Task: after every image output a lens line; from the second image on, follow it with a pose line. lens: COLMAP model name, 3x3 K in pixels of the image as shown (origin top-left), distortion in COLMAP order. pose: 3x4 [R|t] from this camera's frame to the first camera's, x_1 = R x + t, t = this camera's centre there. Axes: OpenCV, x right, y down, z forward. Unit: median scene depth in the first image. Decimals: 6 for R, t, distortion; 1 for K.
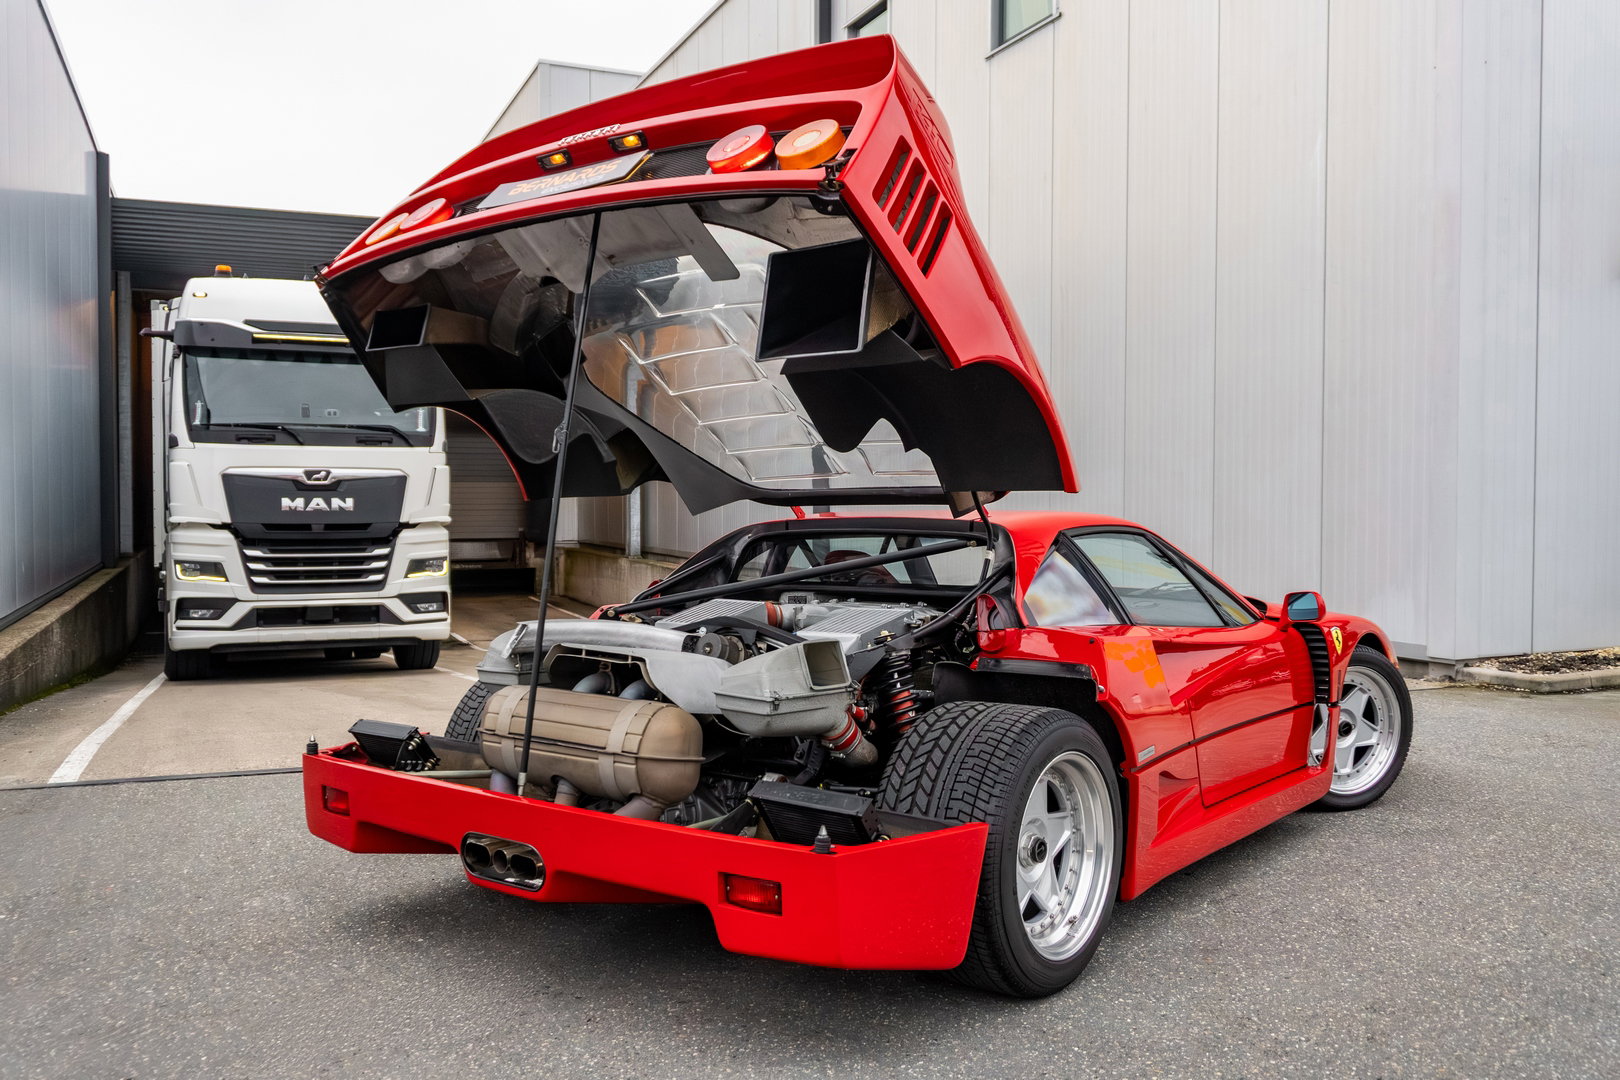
lens RADIAL K [[1368.0, 0, 810.1], [0, 1368.0, 542.4], [0, 0, 1]] dist [-0.017008, 0.010391]
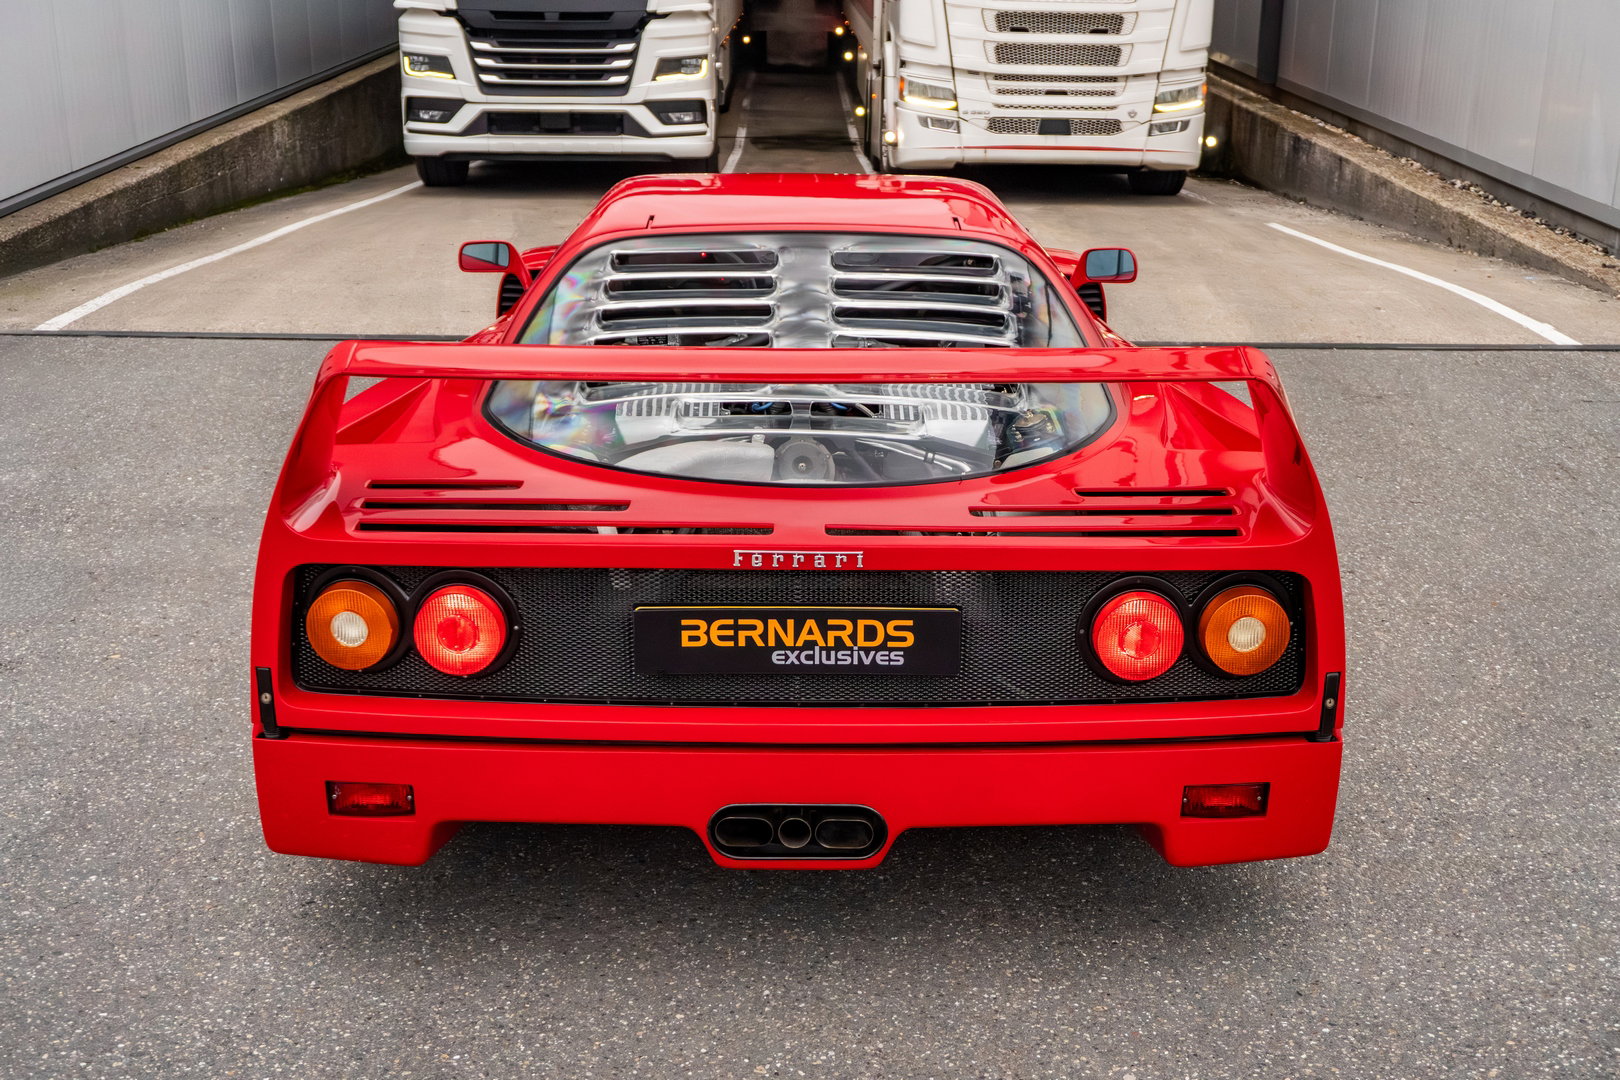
lens RADIAL K [[1857.0, 0, 796.4], [0, 1857.0, 516.0], [0, 0, 1]] dist [0.006843, 0.000000]
pose [[0.921081, 0.129710, -0.367131, 0.245822], [-0.019139, 0.956824, 0.290036, -0.052731], [0.388901, -0.260121, 0.883795, -0.037152]]
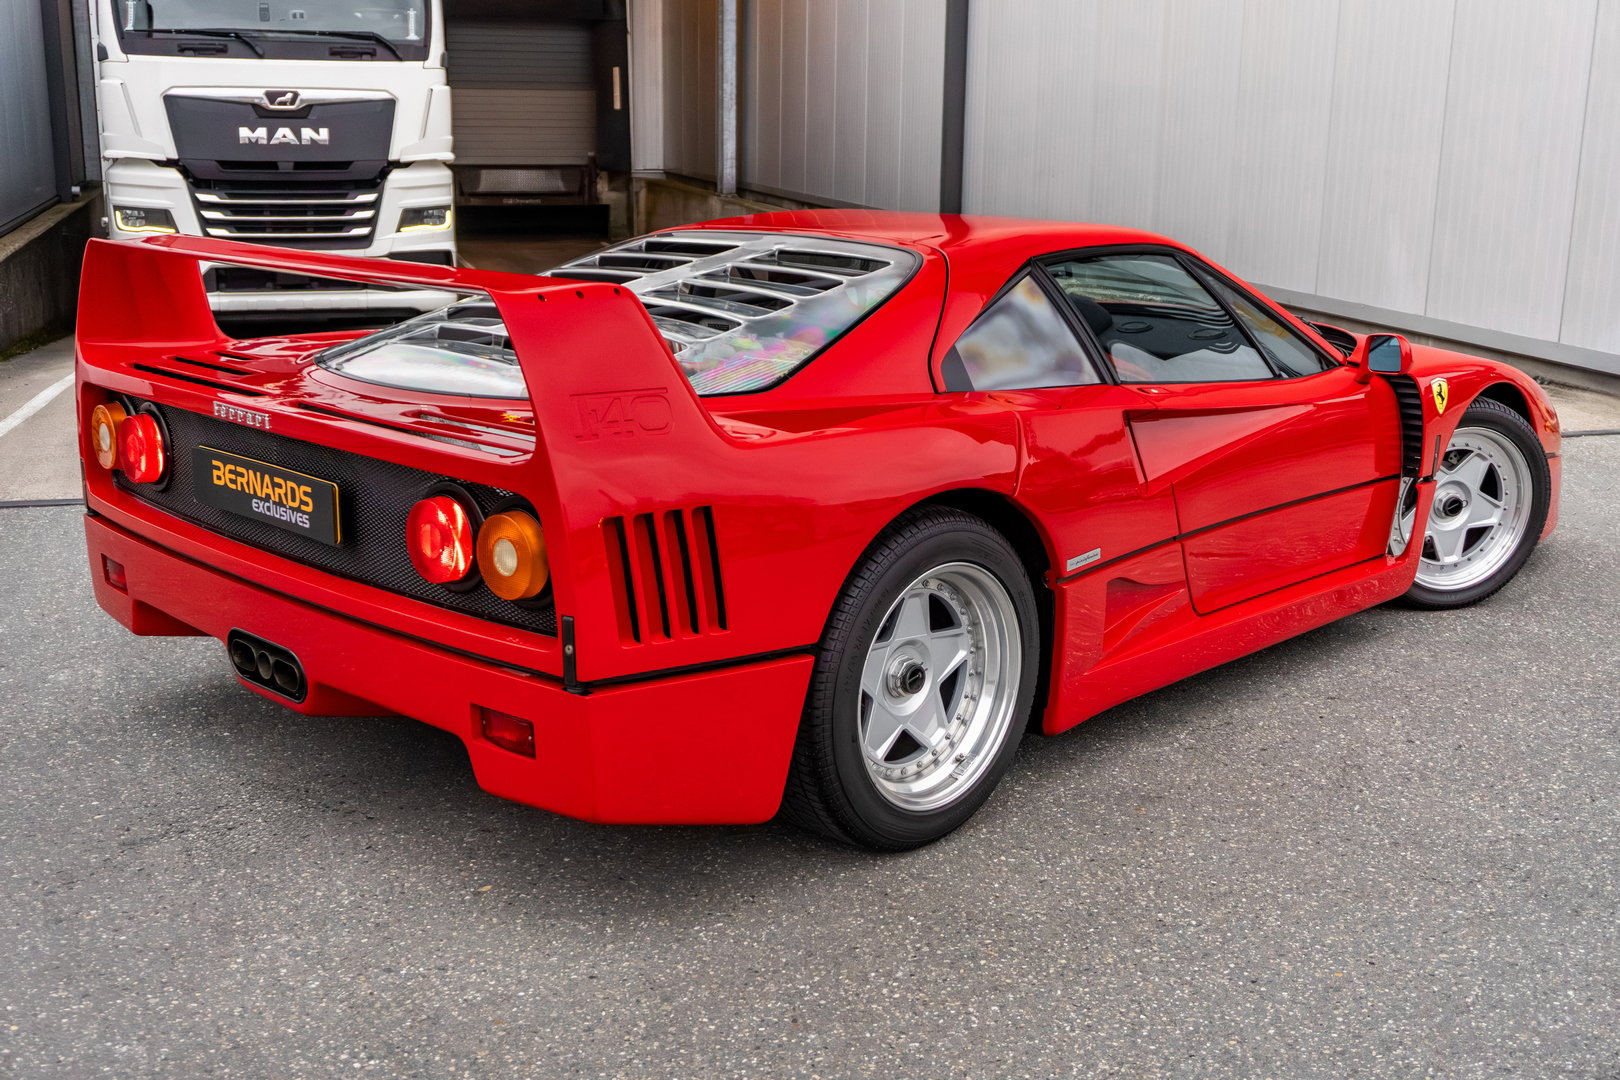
lens RADIAL K [[1756.6, 0, 809.8], [0, 1756.6, 543.4], [0, 0, 1]] dist [-0.004667, 0.000000]
pose [[0.994013, 0.039587, -0.101835, 0.054992], [-0.017057, 0.976850, 0.213246, -0.019837], [0.107919, -0.210232, 0.971677, -0.002376]]
